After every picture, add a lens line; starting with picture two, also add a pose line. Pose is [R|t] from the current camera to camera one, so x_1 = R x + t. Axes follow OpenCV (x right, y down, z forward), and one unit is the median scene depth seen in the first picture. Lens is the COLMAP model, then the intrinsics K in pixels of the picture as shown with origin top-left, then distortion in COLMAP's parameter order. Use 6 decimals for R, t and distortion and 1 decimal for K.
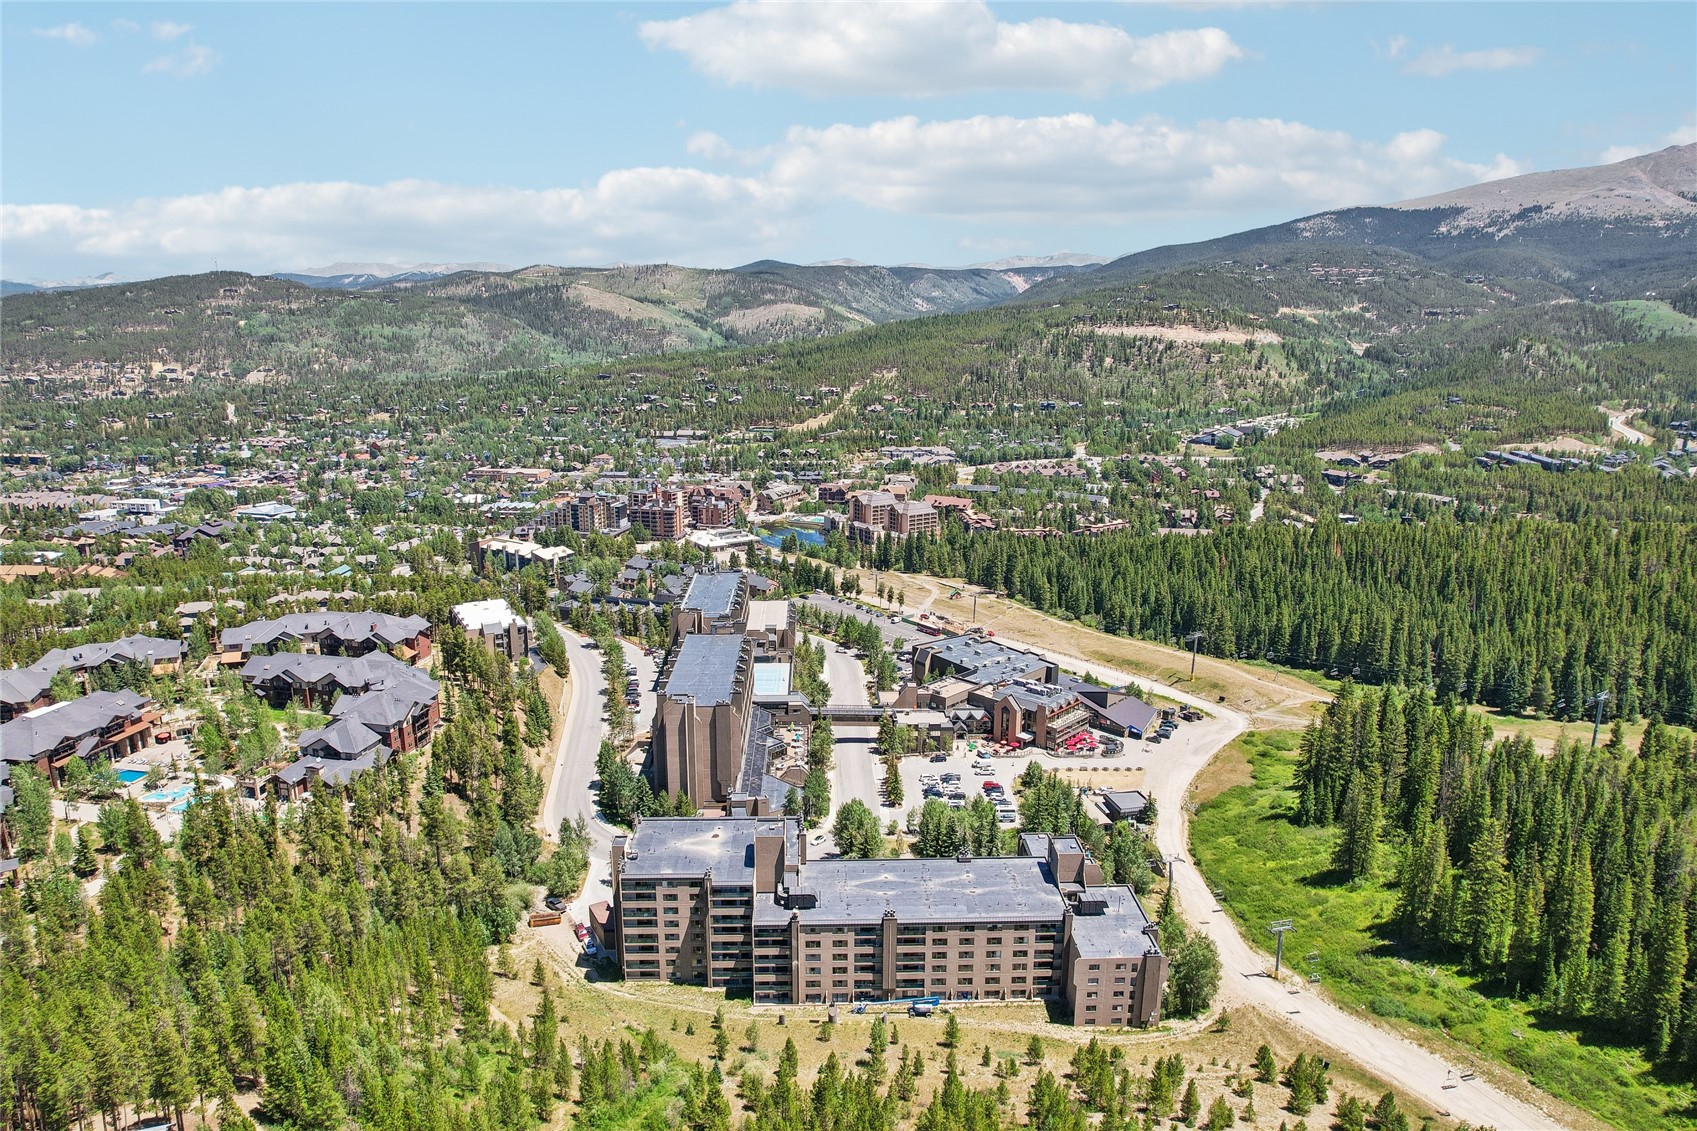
lens RADIAL K [[1081.5, 0, 854.5], [0, 1081.5, 566.6], [0, 0, 1]] dist [-0.086177, 0.075407]
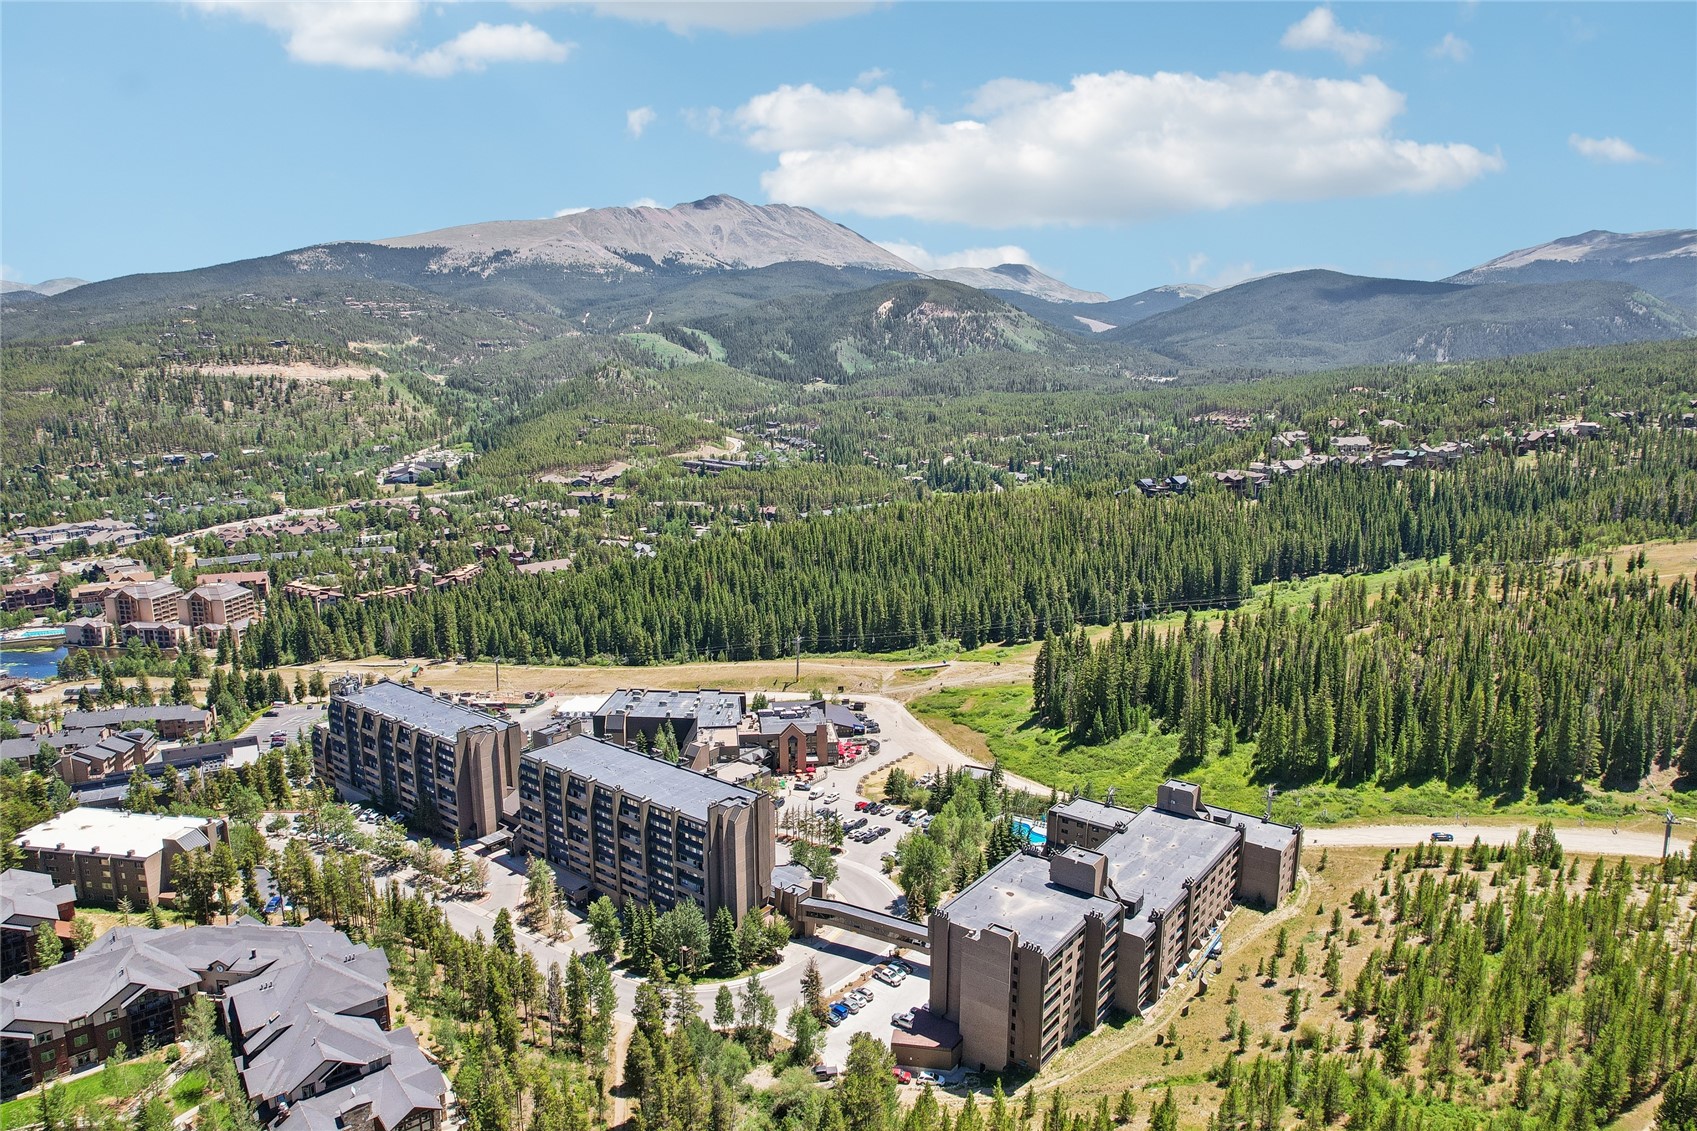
lens RADIAL K [[1081.5, 0, 854.5], [0, 1081.5, 566.6], [0, 0, 1]] dist [-0.086177, 0.075407]
pose [[0.639140, -0.155194, 0.753269, -0.108702], [0.178206, 0.982658, 0.051248, -0.012912], [-0.748159, 0.101482, 0.655713, 0.055243]]
